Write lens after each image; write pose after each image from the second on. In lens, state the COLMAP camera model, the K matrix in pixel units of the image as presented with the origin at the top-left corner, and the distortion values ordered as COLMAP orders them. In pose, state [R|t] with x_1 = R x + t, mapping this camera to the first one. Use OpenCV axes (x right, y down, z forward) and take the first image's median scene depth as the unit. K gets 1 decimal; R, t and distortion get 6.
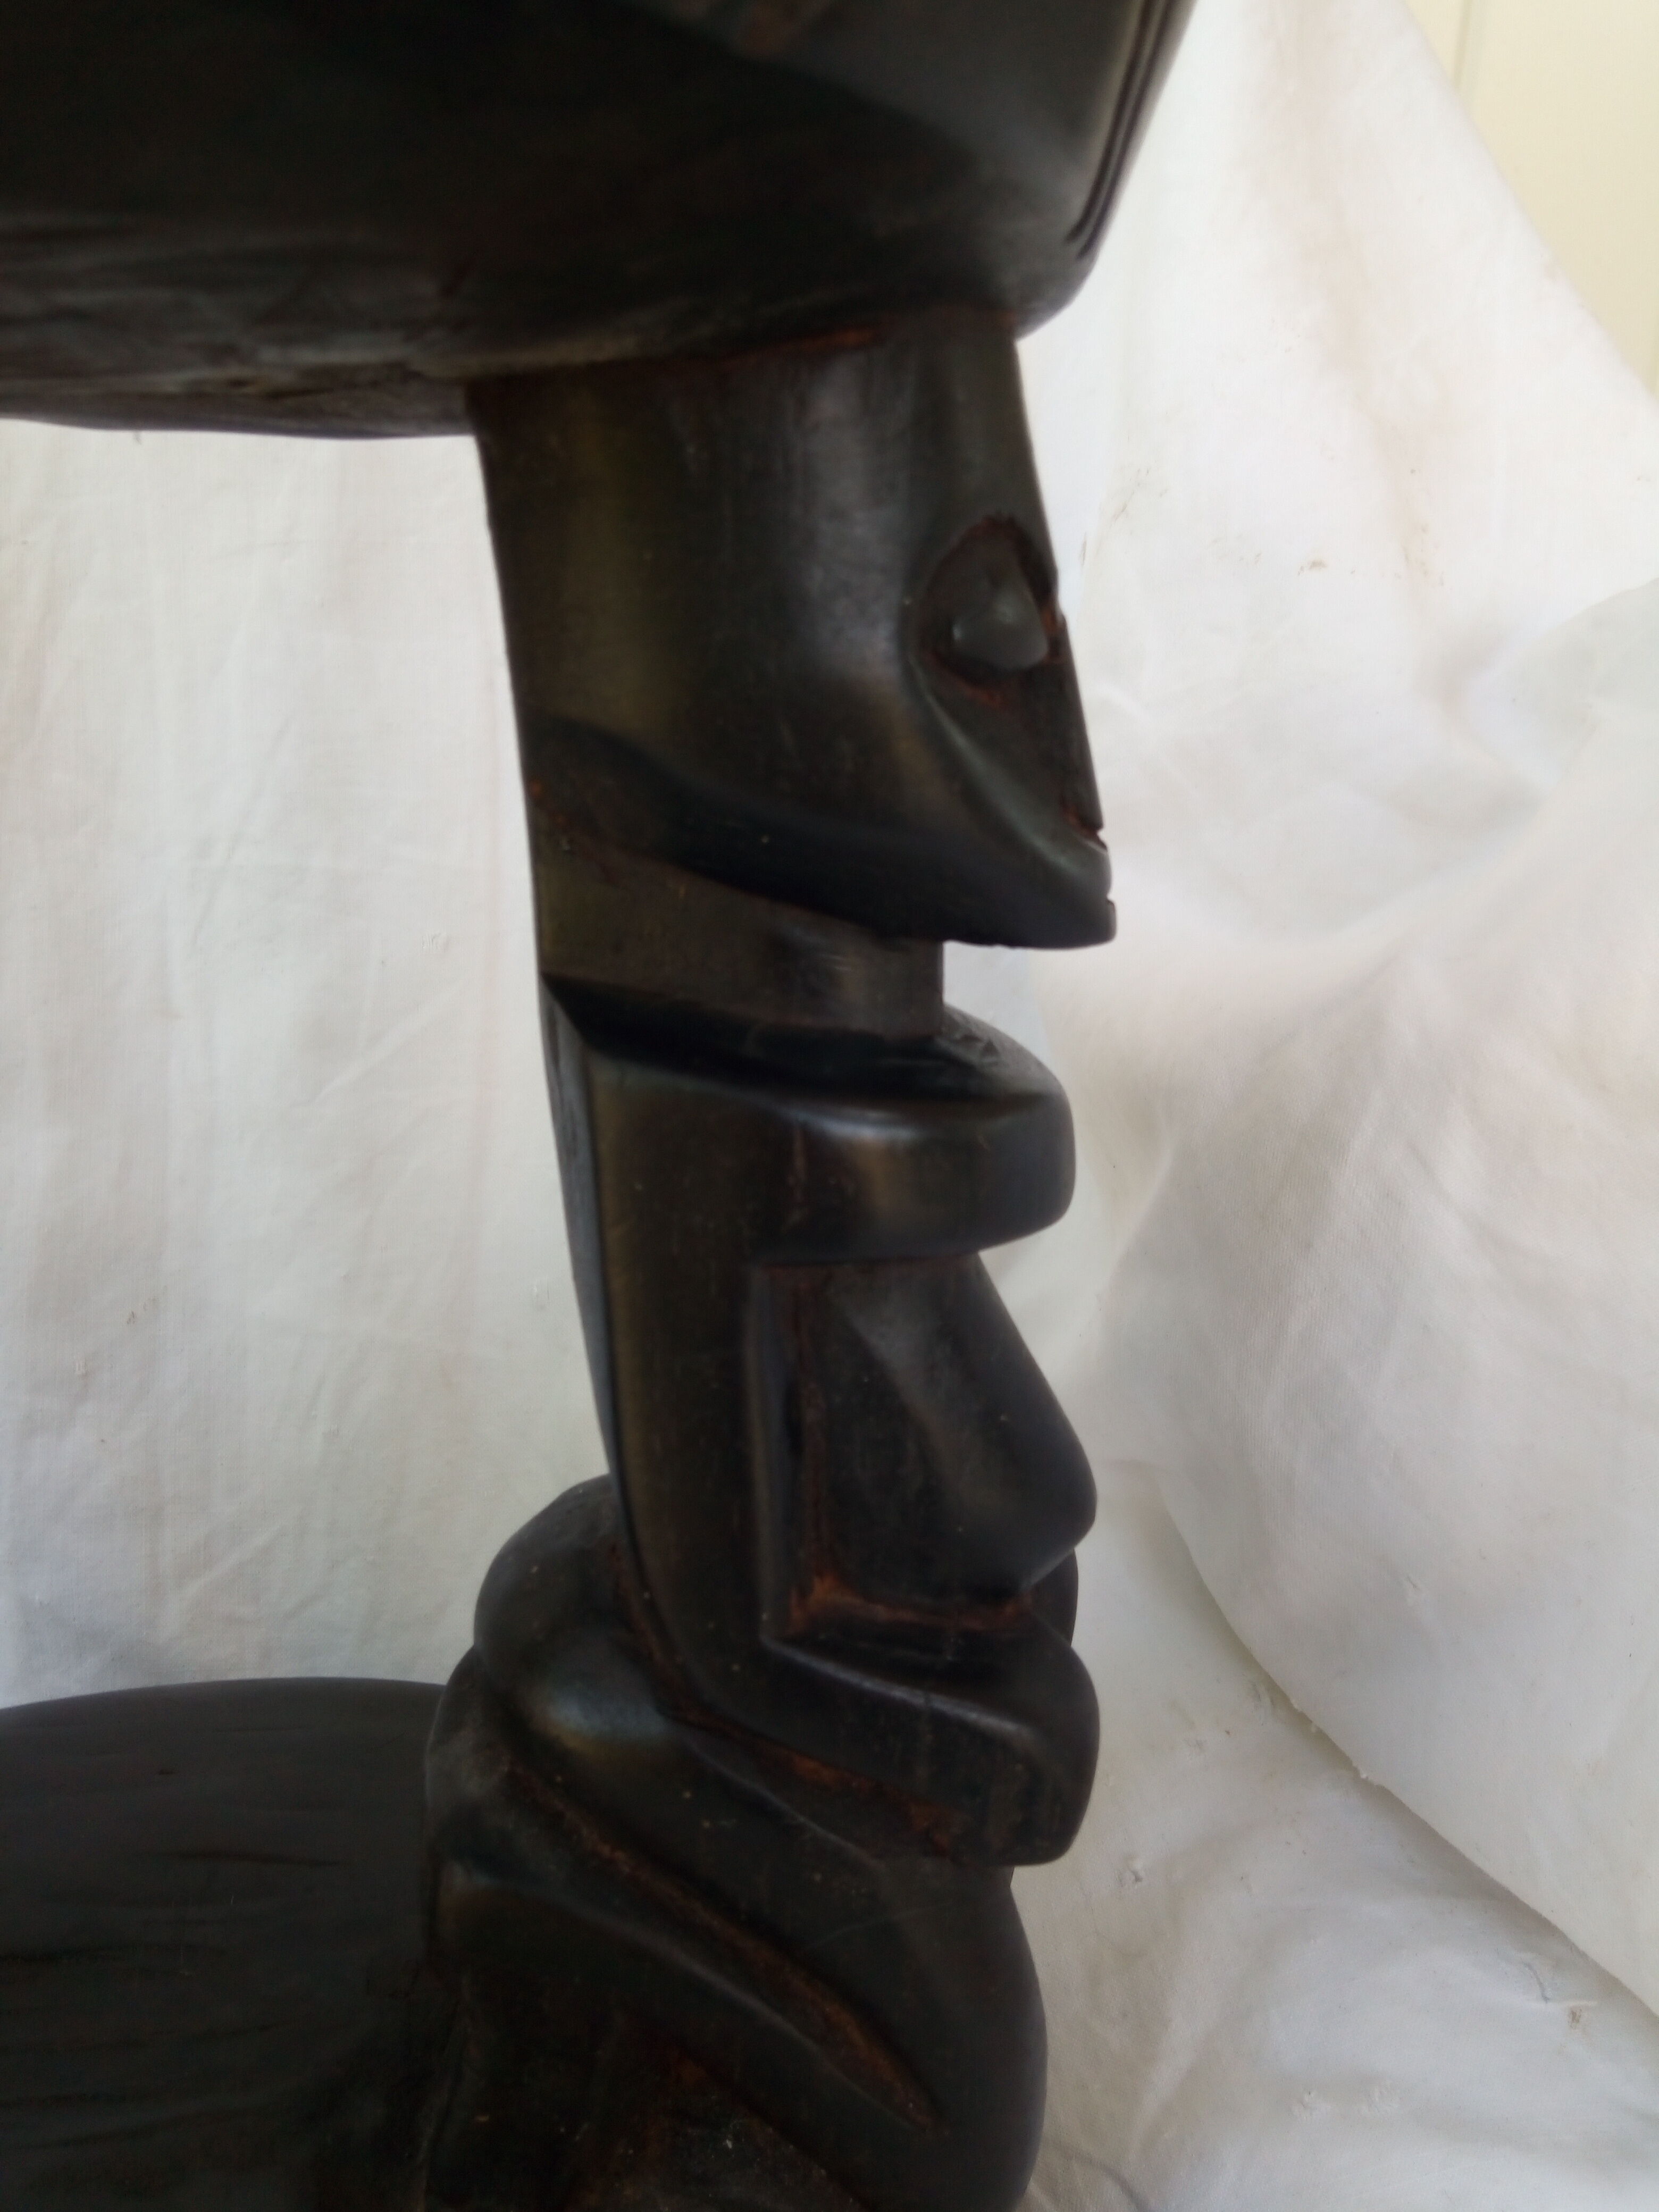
lens RADIAL K [[1691.2, 0, 848.2], [0, 1691.2, 1113.7], [0, 0, 1]] dist [0.060965, -0.077683]
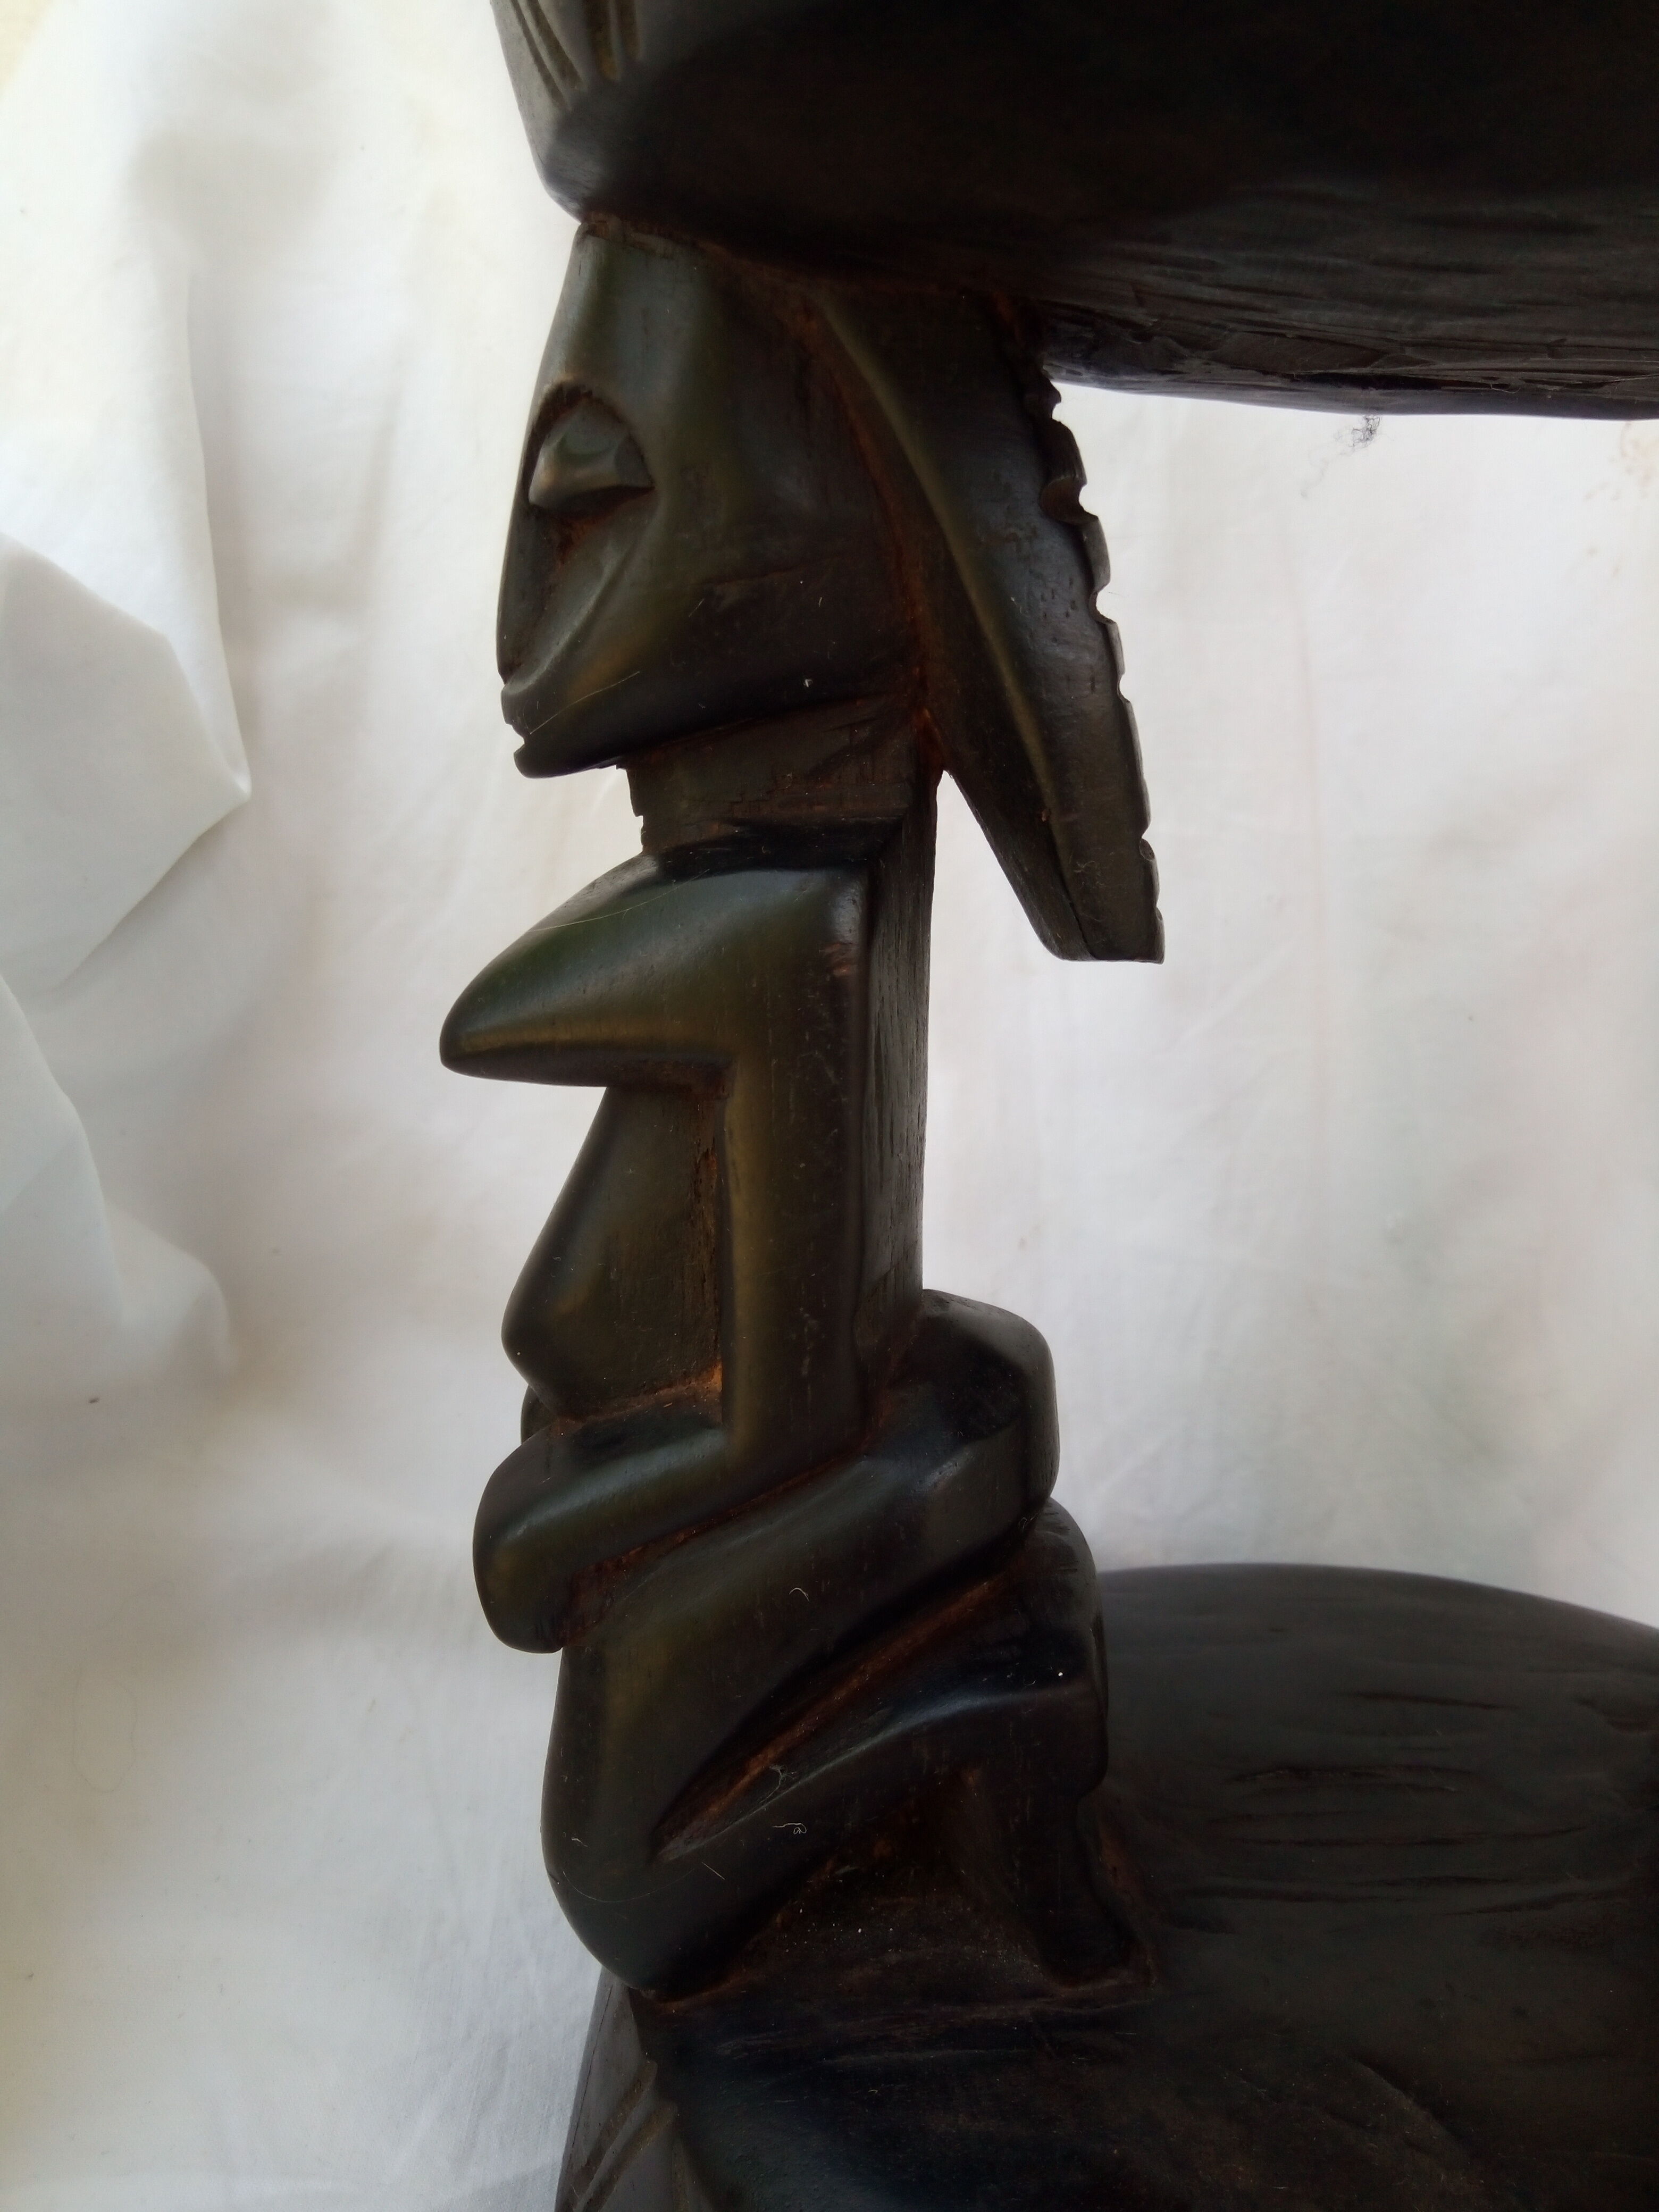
lens RADIAL K [[1691.2, 0, 761.7], [0, 1691.2, 1112.5], [0, 0, 1]] dist [0.060965, -0.077683]
pose [[0.994224, 0.003276, -0.107278, -0.571482], [-0.004861, 0.999883, -0.014513, 0.063223], [0.107218, 0.014951, 0.994123, -0.131391]]
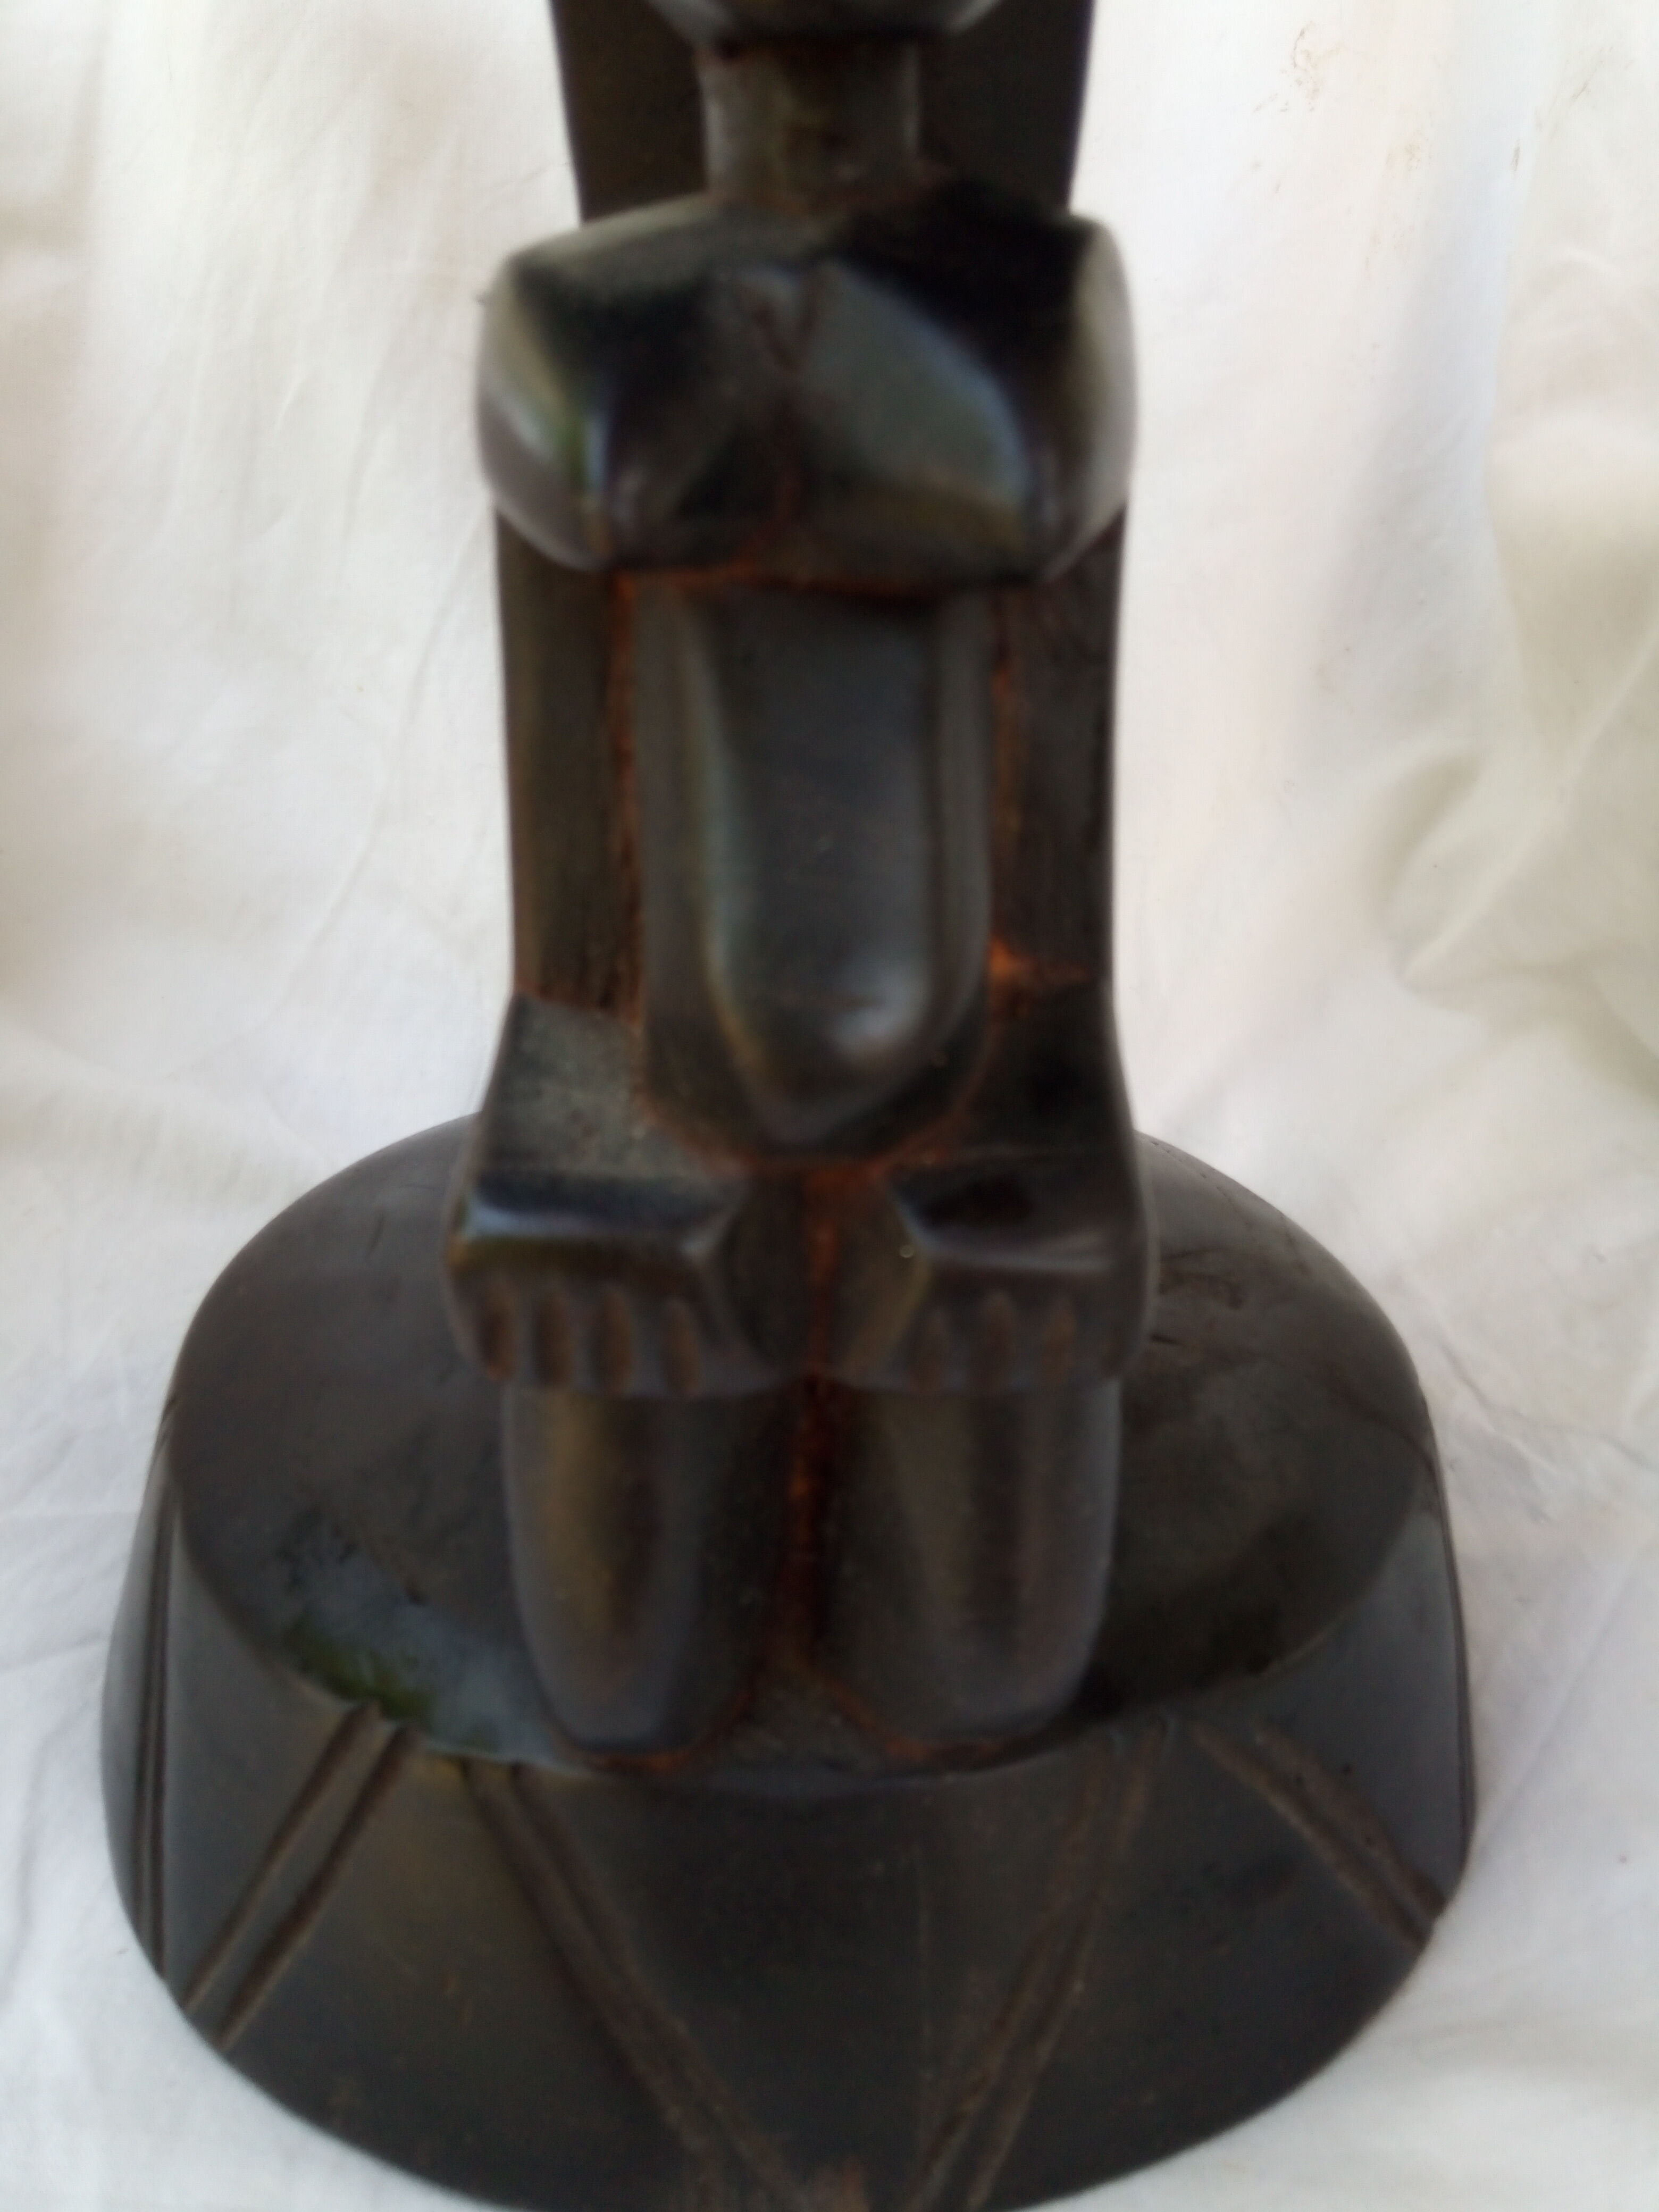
lens RADIAL K [[1691.2, 0, 814.8], [0, 1691.2, 1109.7], [0, 0, 1]] dist [0.060965, -0.077683]
pose [[0.992018, 0.016131, -0.125061, -0.218138], [-0.006719, 0.997137, 0.075318, 0.261011], [0.125917, -0.073876, 0.989286, -0.210440]]
